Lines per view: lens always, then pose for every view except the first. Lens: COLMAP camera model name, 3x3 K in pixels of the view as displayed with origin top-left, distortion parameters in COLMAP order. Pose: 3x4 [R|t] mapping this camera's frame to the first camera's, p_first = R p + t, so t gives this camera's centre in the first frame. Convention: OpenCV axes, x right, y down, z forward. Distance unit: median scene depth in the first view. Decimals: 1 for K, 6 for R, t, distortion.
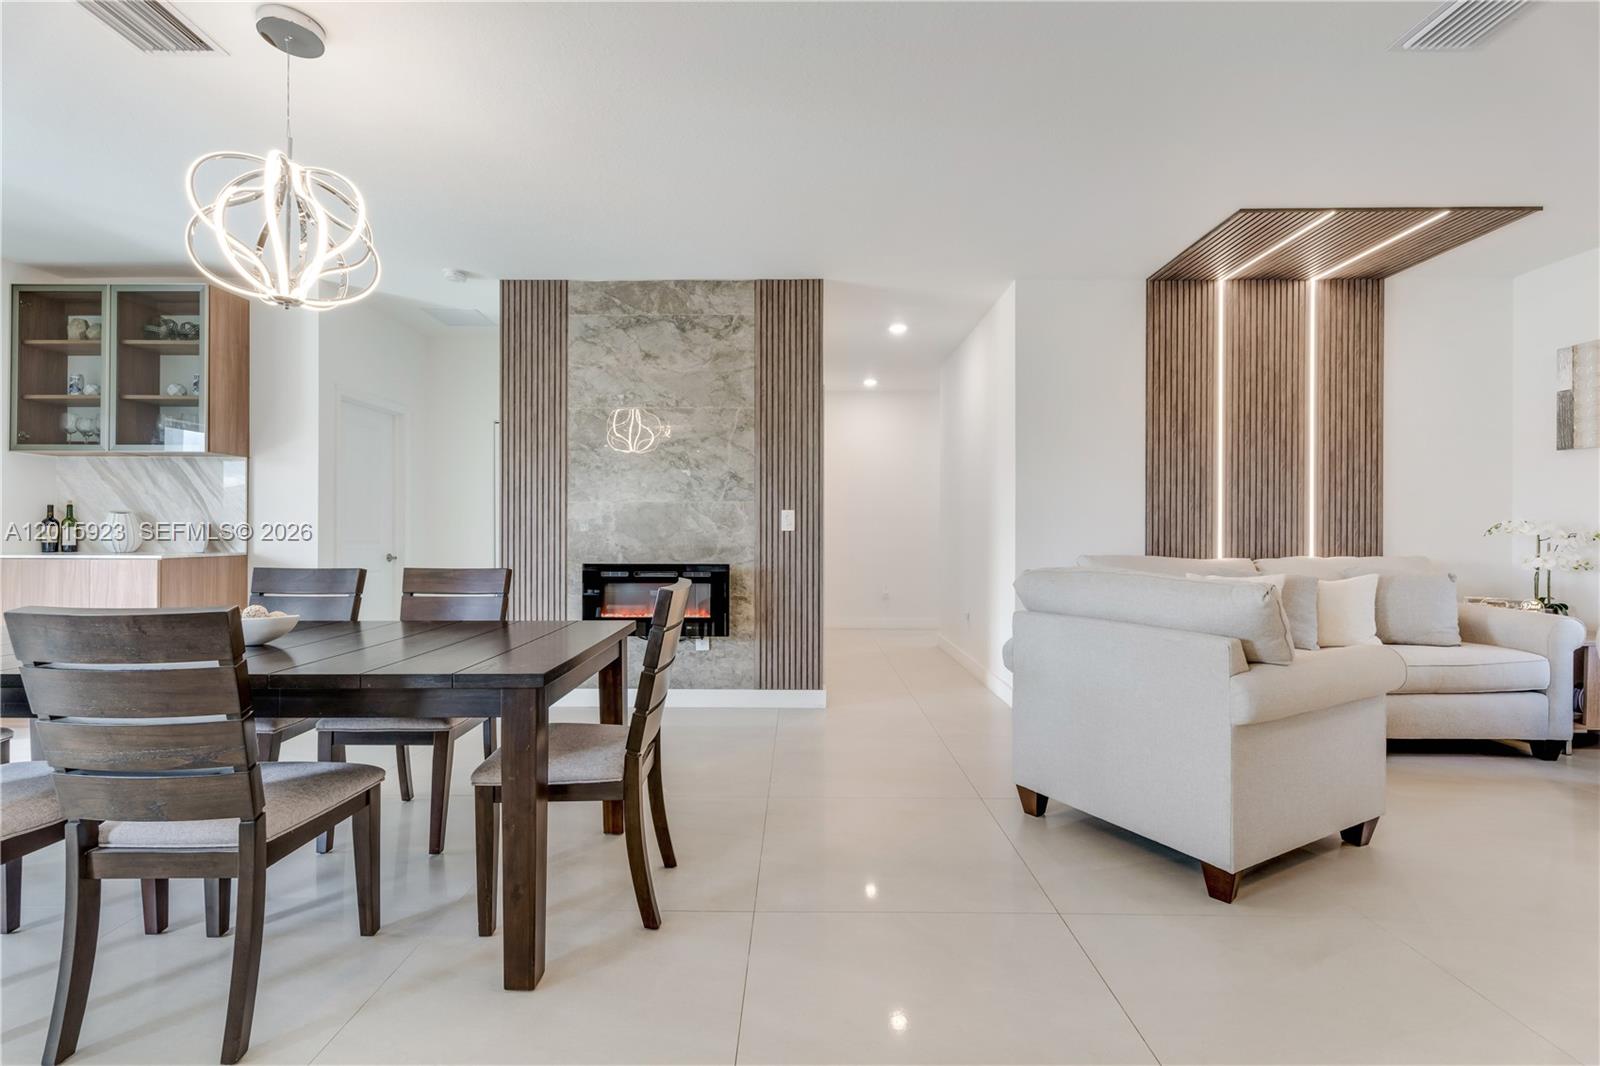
lens RADIAL K [[715.1, 0, 793.9], [0, 715.1, 523.5], [0, 0, 1]] dist [0.002069, 0.000179]
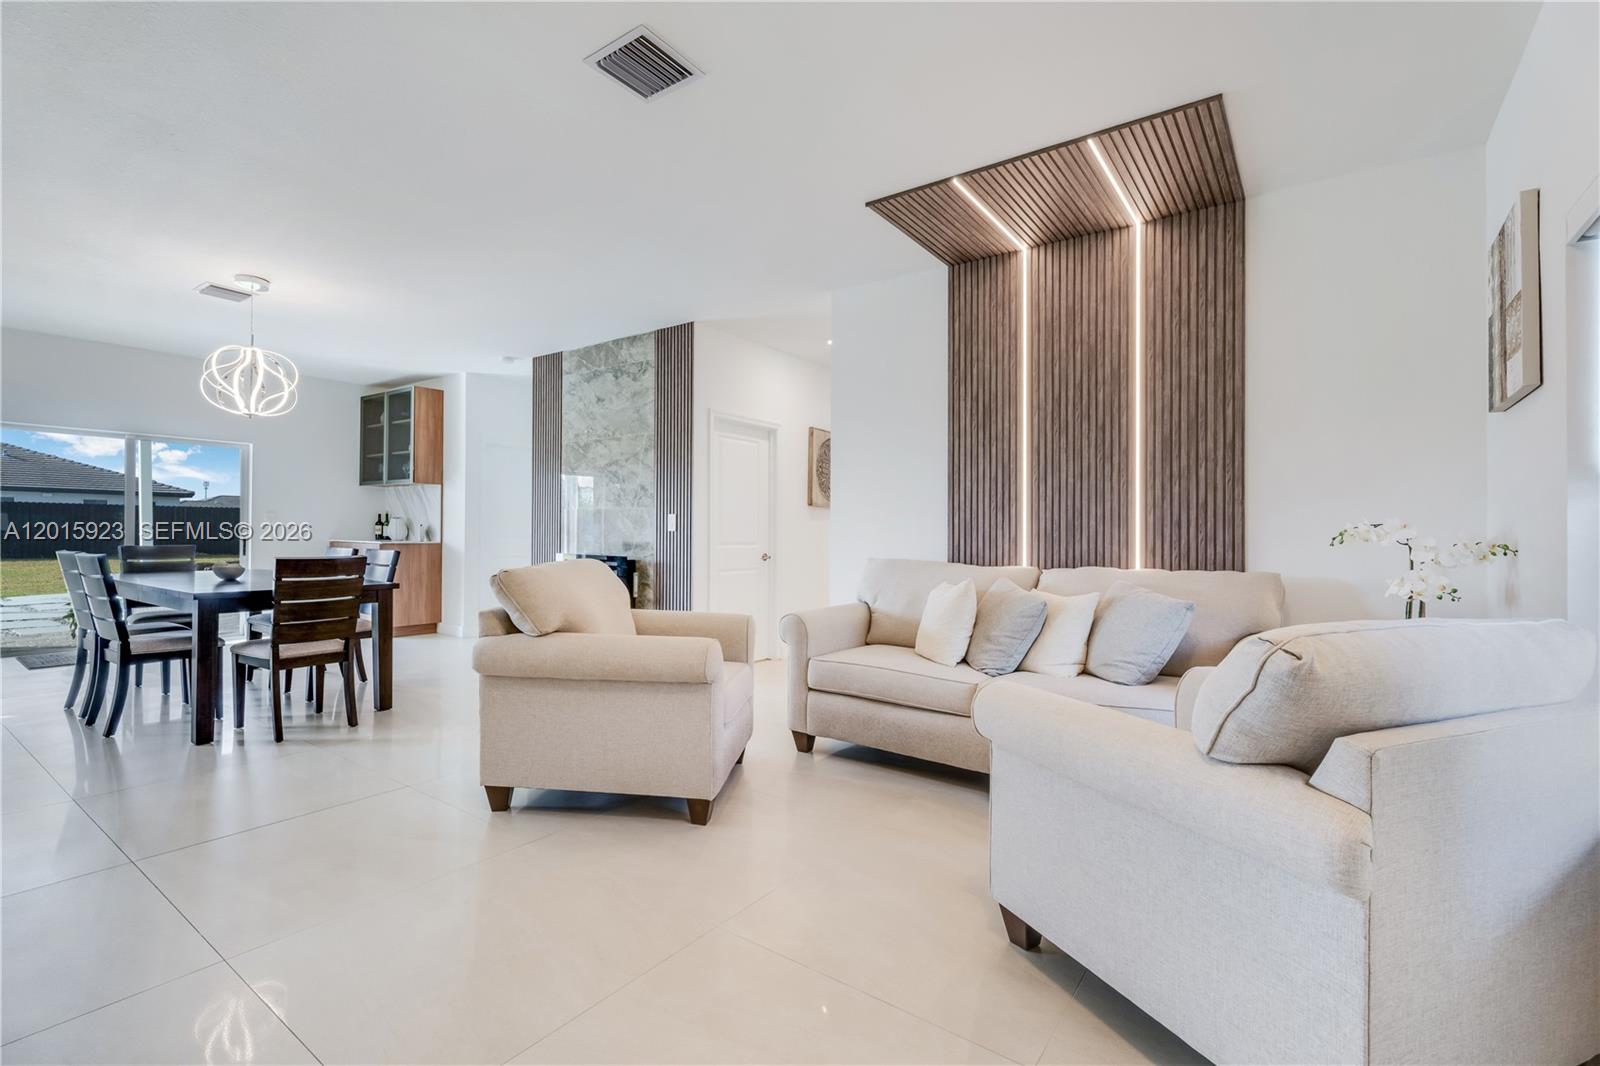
lens RADIAL K [[725.0, 0, 780.2], [0, 725.0, 518.5], [0, 0, 1]] dist [0.000428, -0.000073]
pose [[0.806621, -0.002863, -0.591061, 0.873415], [-0.001903, 0.999971, -0.007441, -0.002672], [0.591065, 0.007127, 0.806592, 0.107996]]
